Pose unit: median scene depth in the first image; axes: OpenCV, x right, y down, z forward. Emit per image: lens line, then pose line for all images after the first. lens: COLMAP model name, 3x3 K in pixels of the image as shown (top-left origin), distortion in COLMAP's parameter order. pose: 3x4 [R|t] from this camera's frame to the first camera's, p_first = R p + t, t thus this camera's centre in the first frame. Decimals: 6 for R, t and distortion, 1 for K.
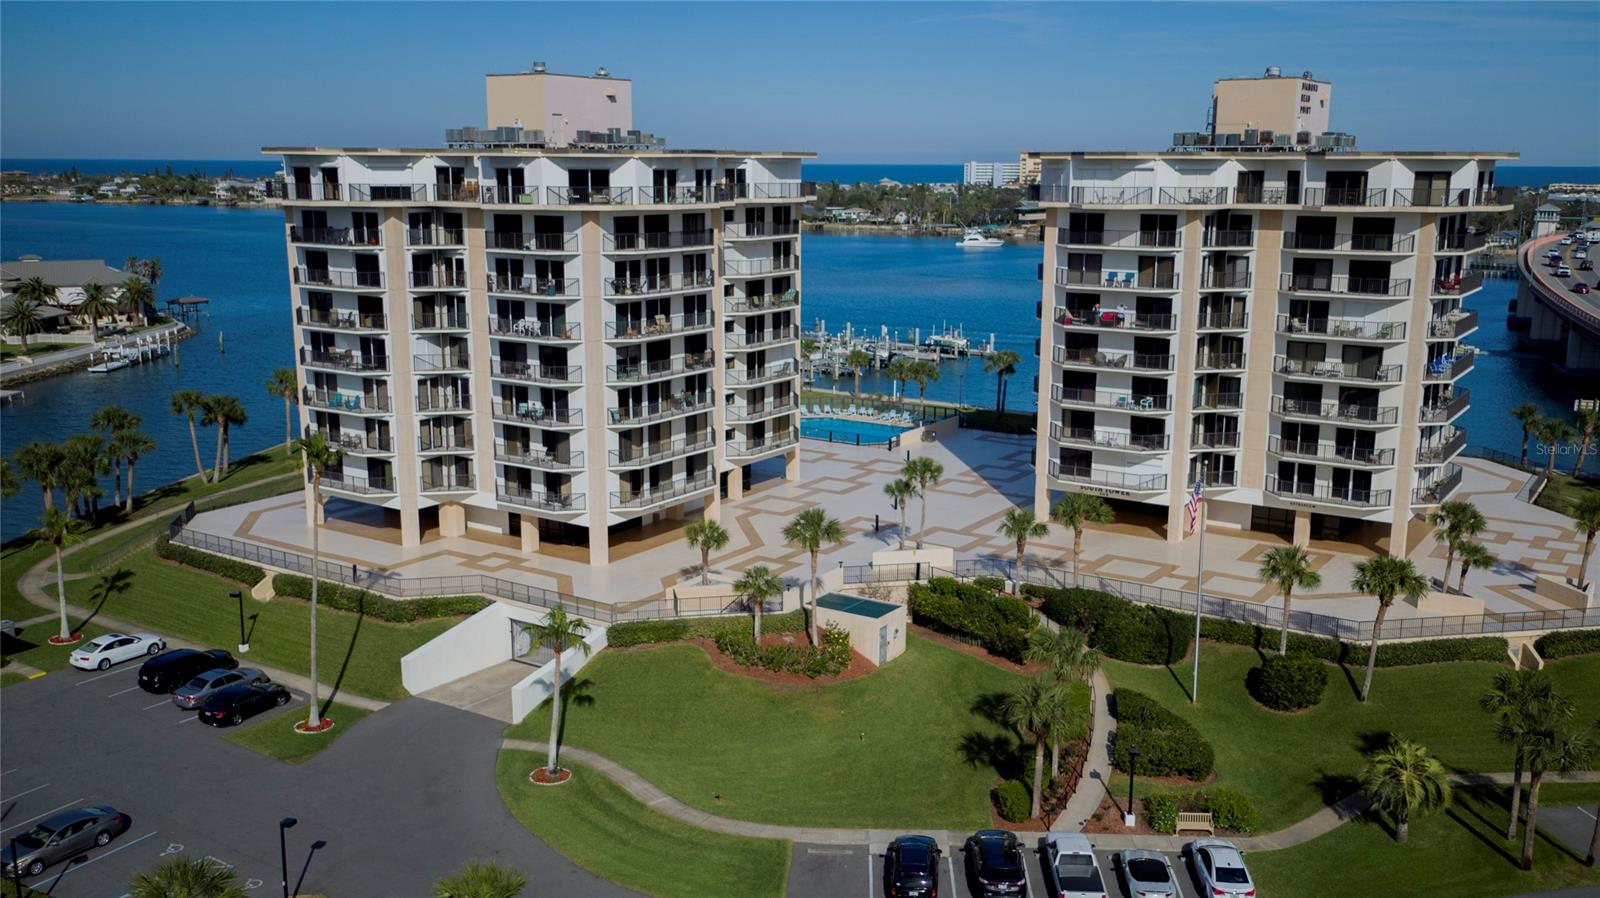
lens RADIAL K [[1432.7, 0, 794.5], [0, 1432.7, 449.7], [0, 0, 1]] dist [0.013519, 0.016270]
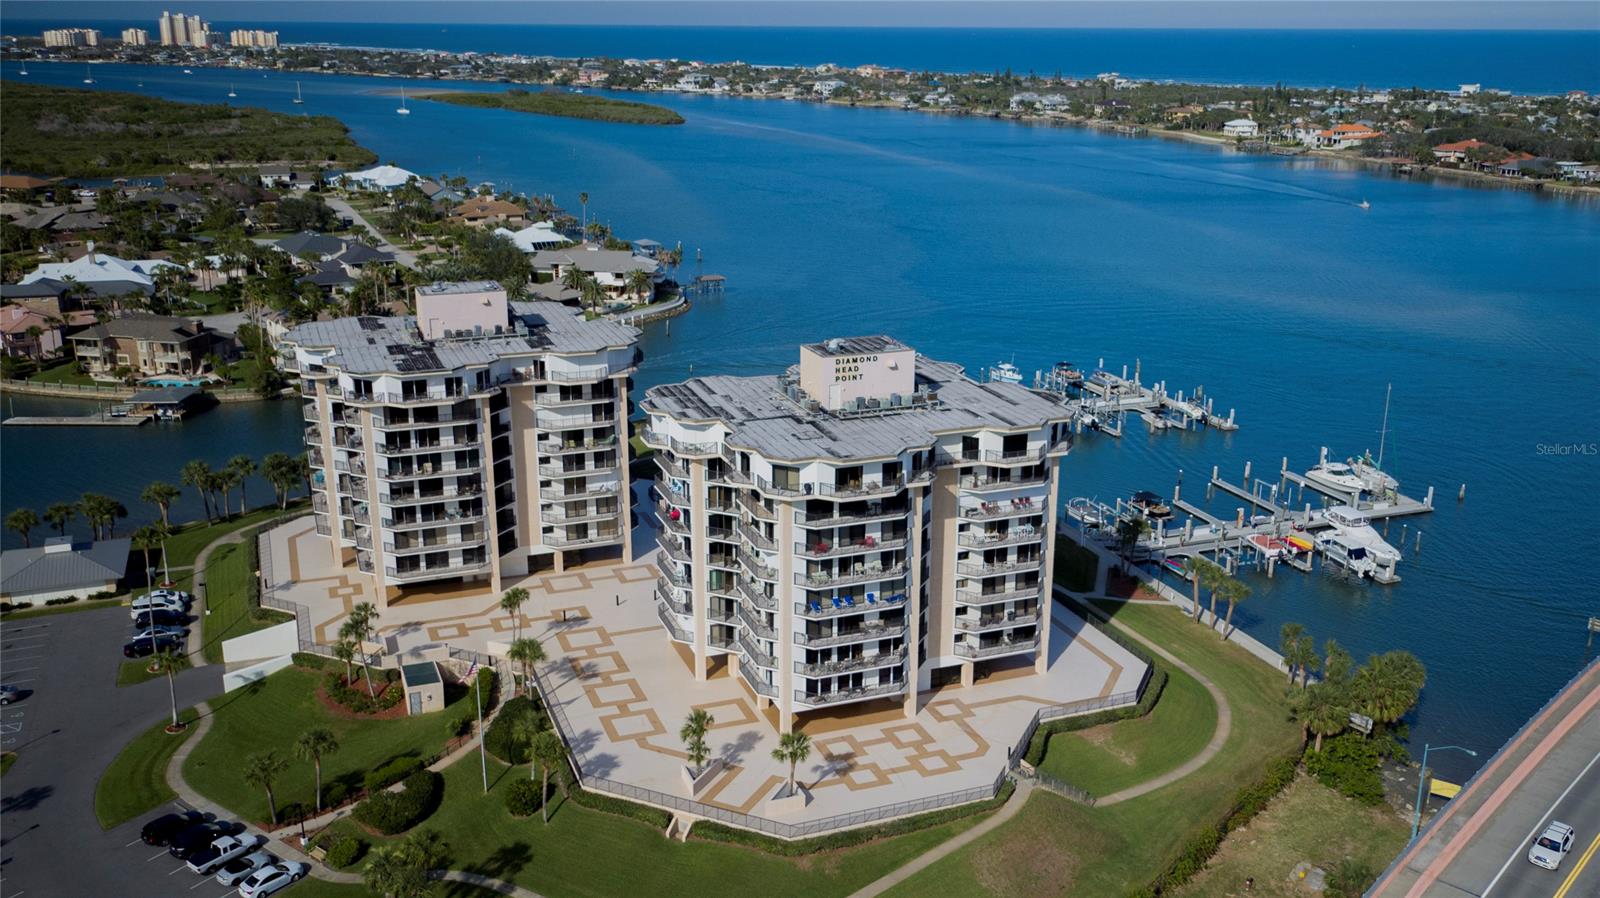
lens RADIAL K [[1432.7, 0, 812.0], [0, 1432.7, 453.5], [0, 0, 1]] dist [0.013519, 0.016270]
pose [[0.814845, 0.169113, -0.554462, 1.124087], [-0.114576, 0.984615, 0.131929, -0.360064], [0.568242, -0.043974, 0.821686, -0.075373]]
